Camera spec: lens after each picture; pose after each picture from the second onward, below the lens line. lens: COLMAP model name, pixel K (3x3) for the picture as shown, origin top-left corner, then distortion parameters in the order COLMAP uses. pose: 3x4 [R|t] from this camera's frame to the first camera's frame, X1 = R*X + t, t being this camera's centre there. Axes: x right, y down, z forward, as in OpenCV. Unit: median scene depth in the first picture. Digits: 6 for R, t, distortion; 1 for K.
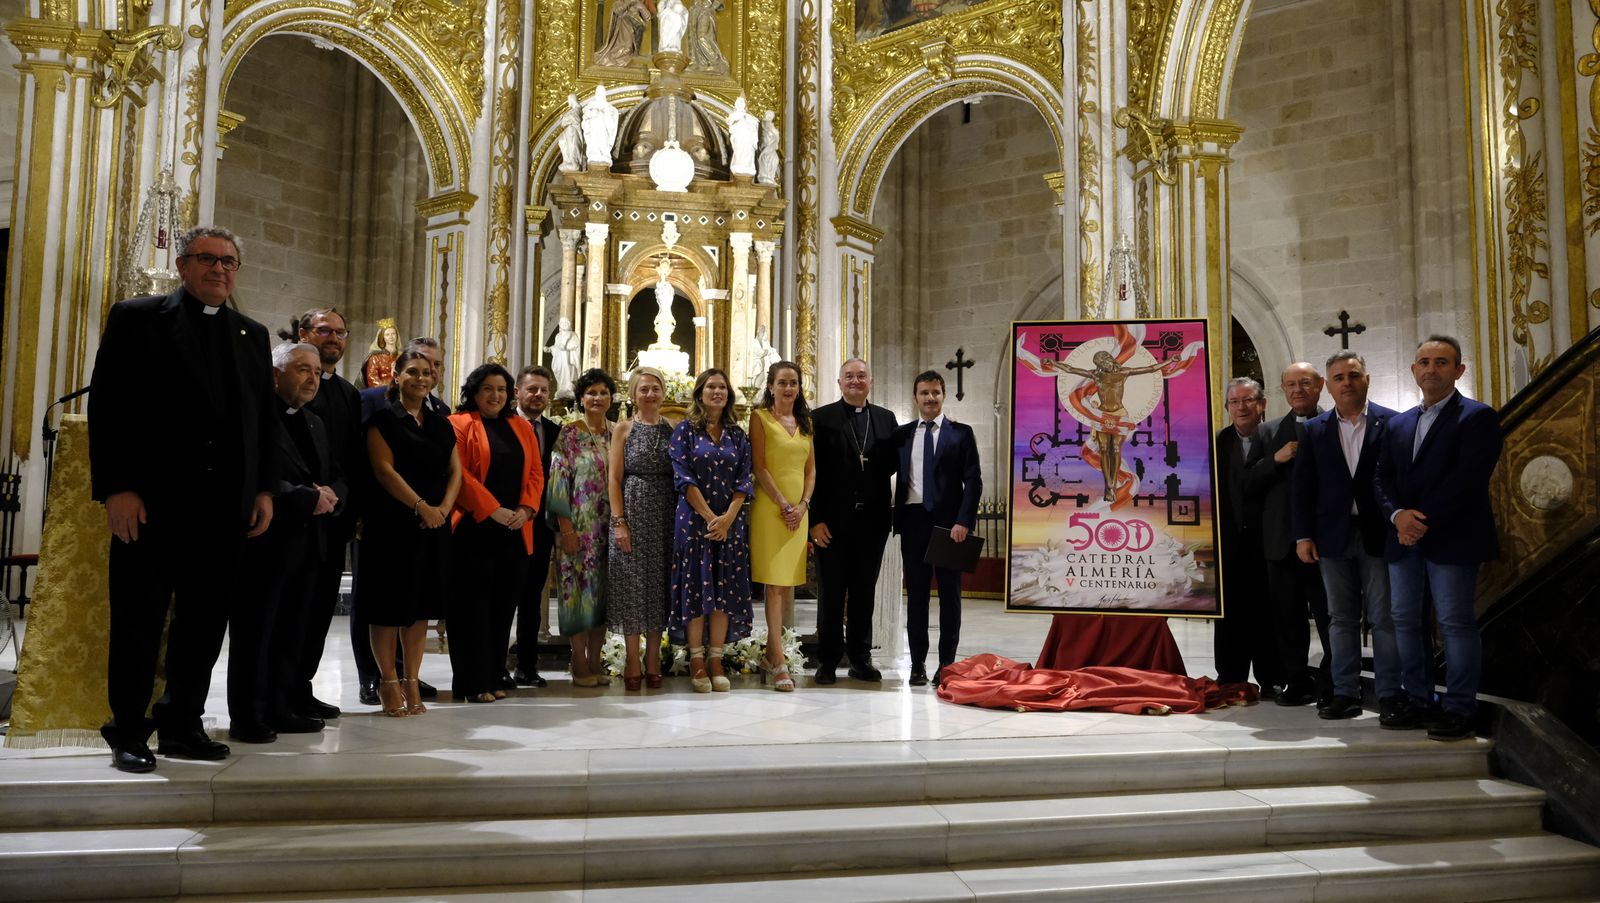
lens RADIAL K [[1083.1, 0, 810.1], [0, 1083.1, 456.3], [0, 0, 1]] dist [-0.024008, 0.008386]
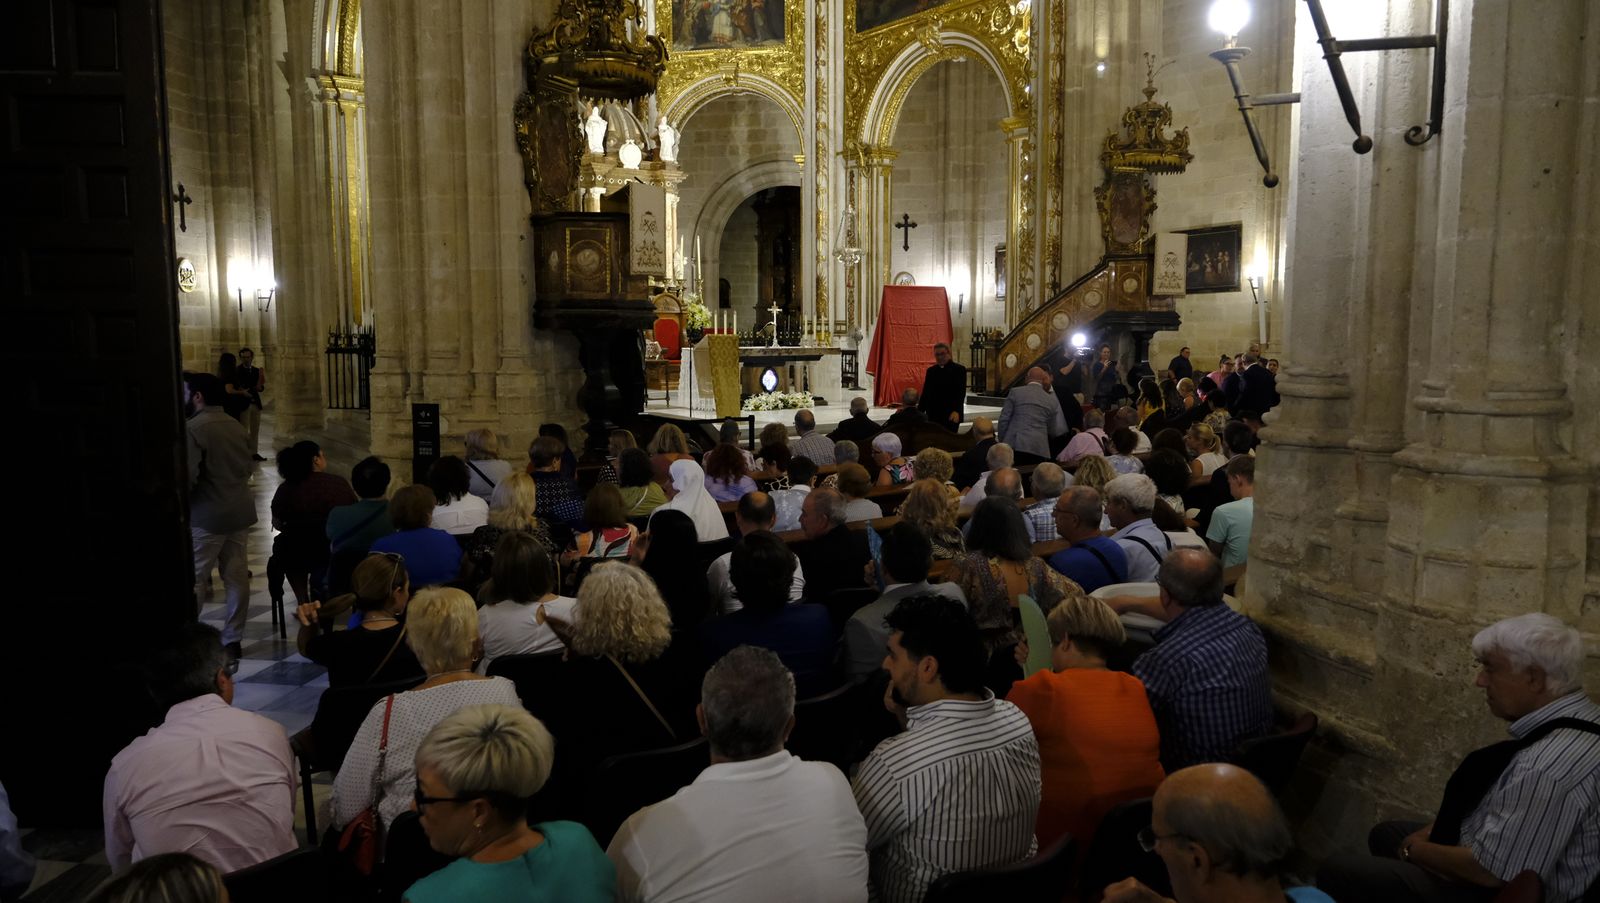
lens RADIAL K [[1083.1, 0, 810.1], [0, 1083.1, 456.3], [0, 0, 1]] dist [-0.024008, 0.008386]
pose [[0.891959, -0.063457, 0.447641, -0.672282], [-0.021704, 0.982950, 0.182588, -0.100807], [-0.451595, -0.172576, 0.875374, -0.783076]]
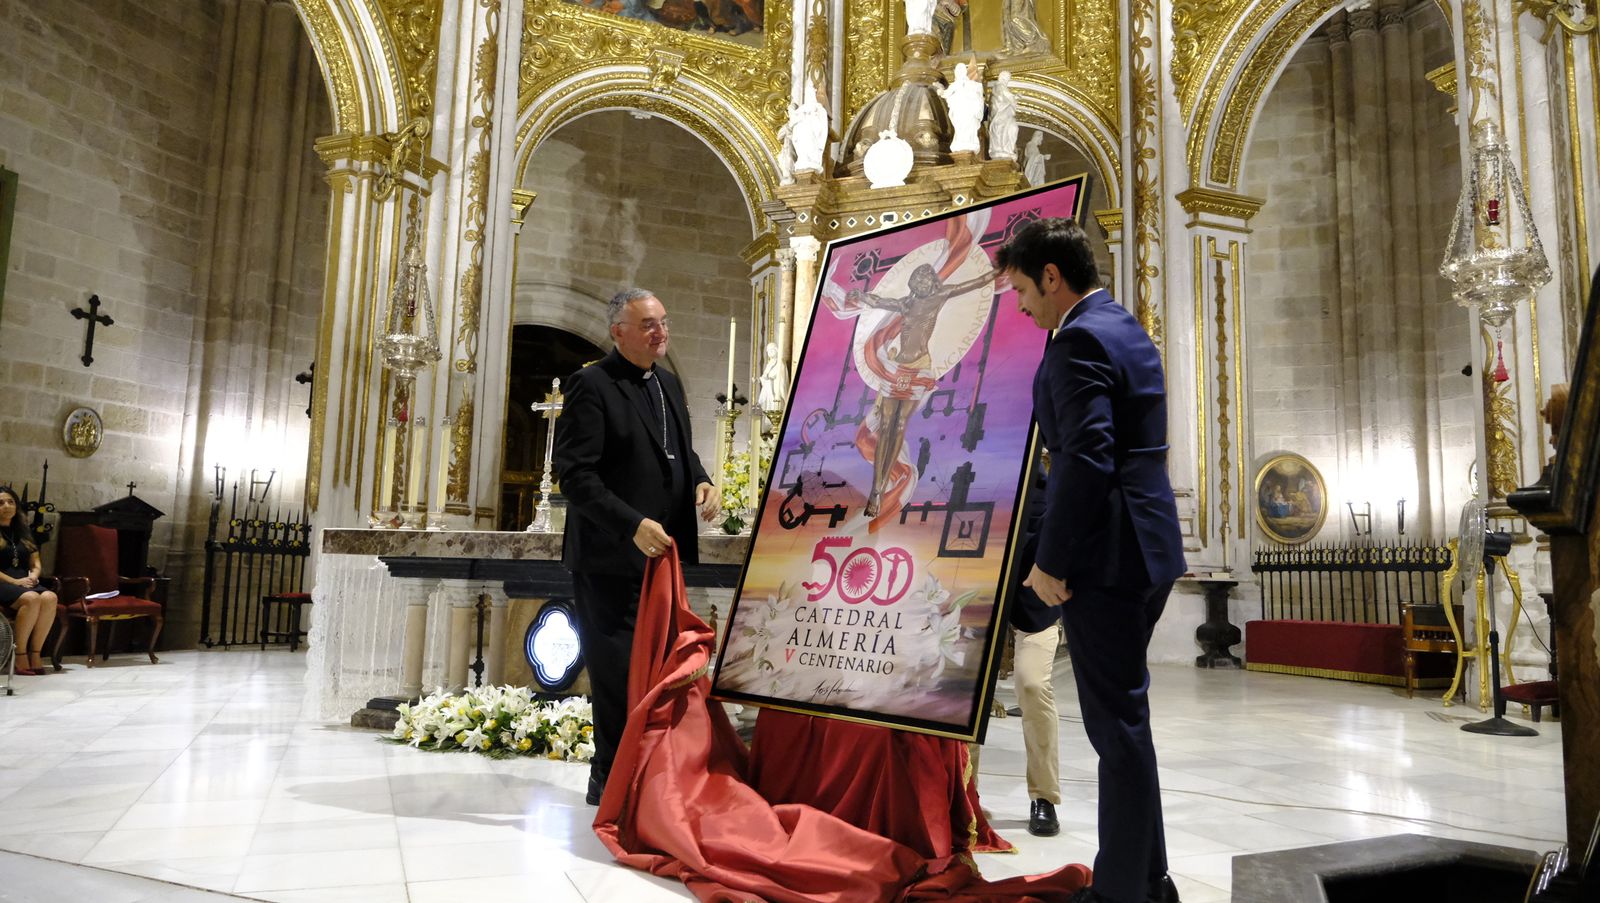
lens RADIAL K [[1083.1, 0, 810.1], [0, 1083.1, 456.3], [0, 0, 1]] dist [-0.024008, 0.008386]
pose [[0.843718, -0.051531, -0.534307, 0.258549], [0.022334, 0.997890, -0.060972, 0.020502], [0.536322, 0.039510, 0.843088, 0.231748]]
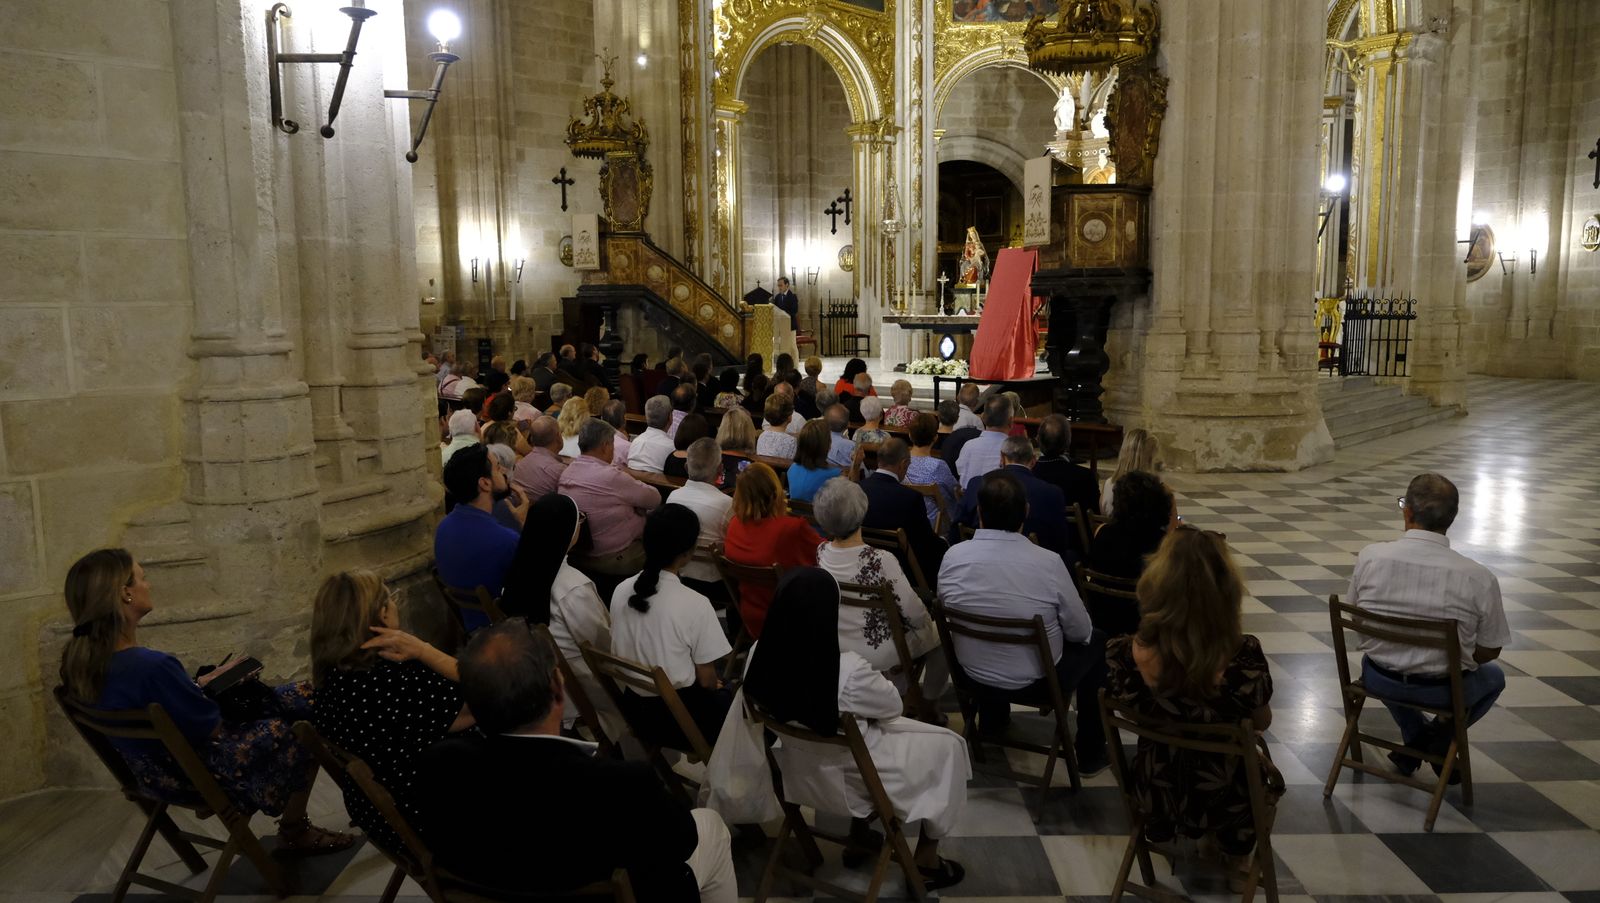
lens RADIAL K [[1083.1, 0, 810.1], [0, 1083.1, 456.3], [0, 0, 1]] dist [-0.024008, 0.008386]
pose [[0.558024, 0.094287, -0.824451, 1.107621], [0.078061, 0.983154, 0.165272, -0.049157], [0.826145, -0.156583, 0.541263, -0.470260]]
